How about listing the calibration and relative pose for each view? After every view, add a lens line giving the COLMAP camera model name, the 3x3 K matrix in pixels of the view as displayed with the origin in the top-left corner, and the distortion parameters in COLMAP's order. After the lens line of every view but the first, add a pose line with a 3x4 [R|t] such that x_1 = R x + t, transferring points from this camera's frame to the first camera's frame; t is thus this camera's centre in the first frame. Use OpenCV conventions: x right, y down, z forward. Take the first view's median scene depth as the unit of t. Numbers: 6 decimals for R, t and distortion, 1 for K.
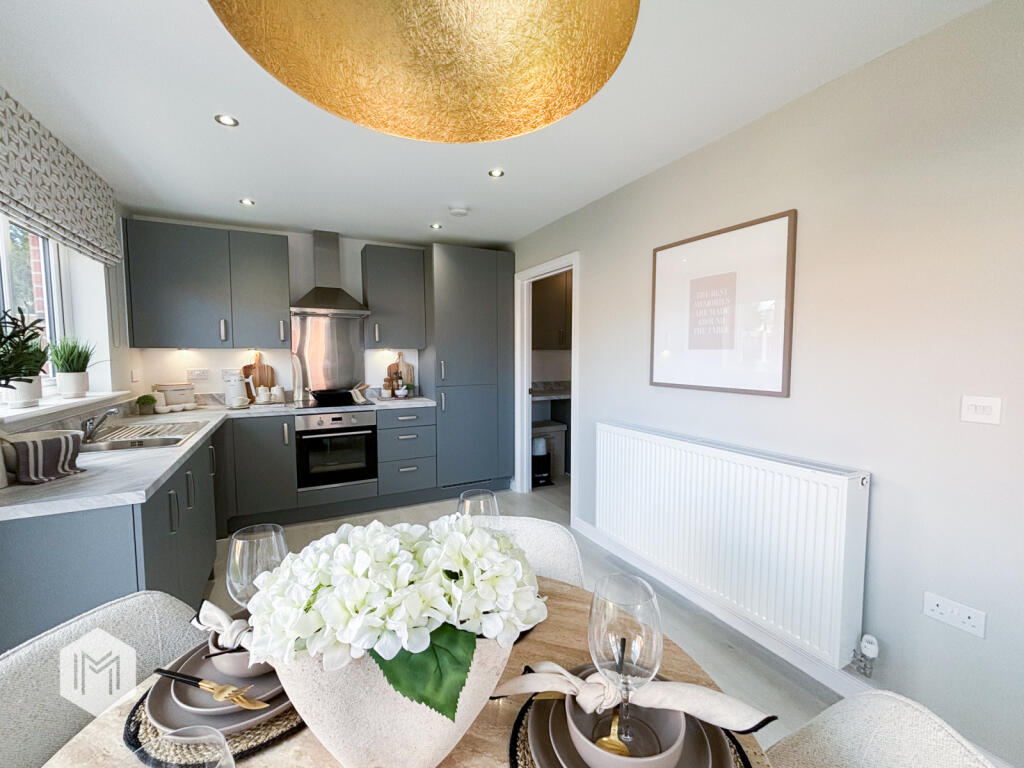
lens RADIAL K [[438.3, 0, 515.3], [0, 438.3, 387.6], [0, 0, 1]] dist [0.000368, -0.000004]
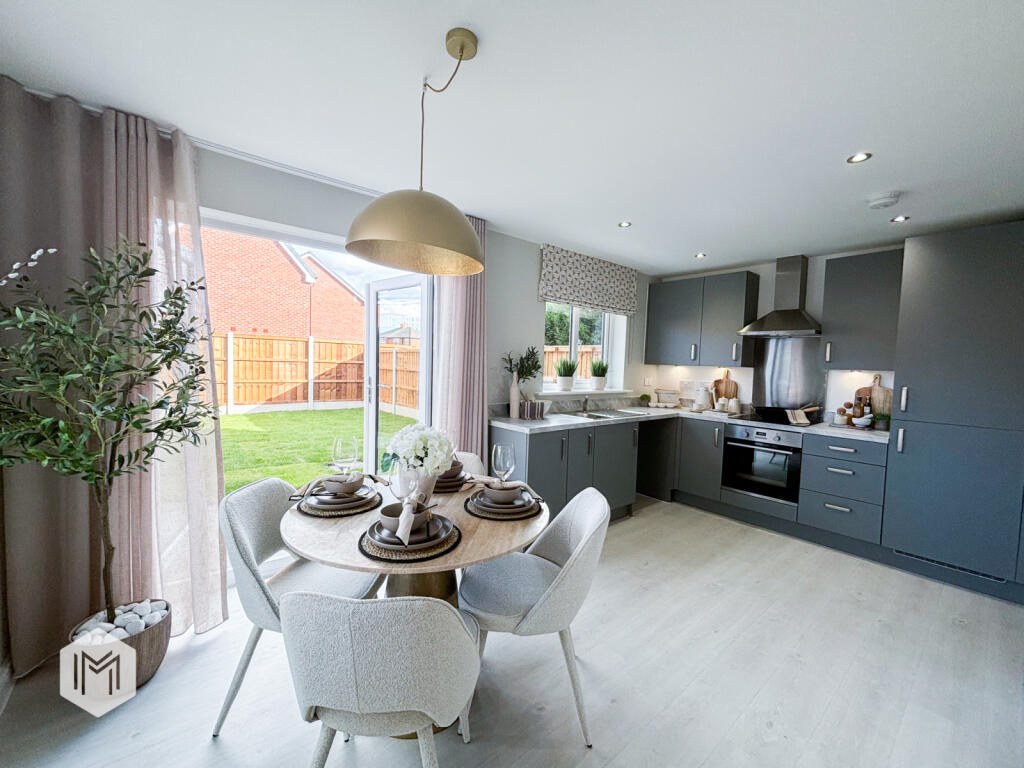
lens RADIAL K [[408.7, 0, 513.4], [0, 408.7, 382.1], [0, 0, 1]] dist [-0.000586, -0.000146]
pose [[0.206995, 0.056552, -0.976706, 0.407930], [-0.108093, 0.993538, 0.034618, -0.020878], [0.972352, 0.098409, 0.211770, 0.180184]]
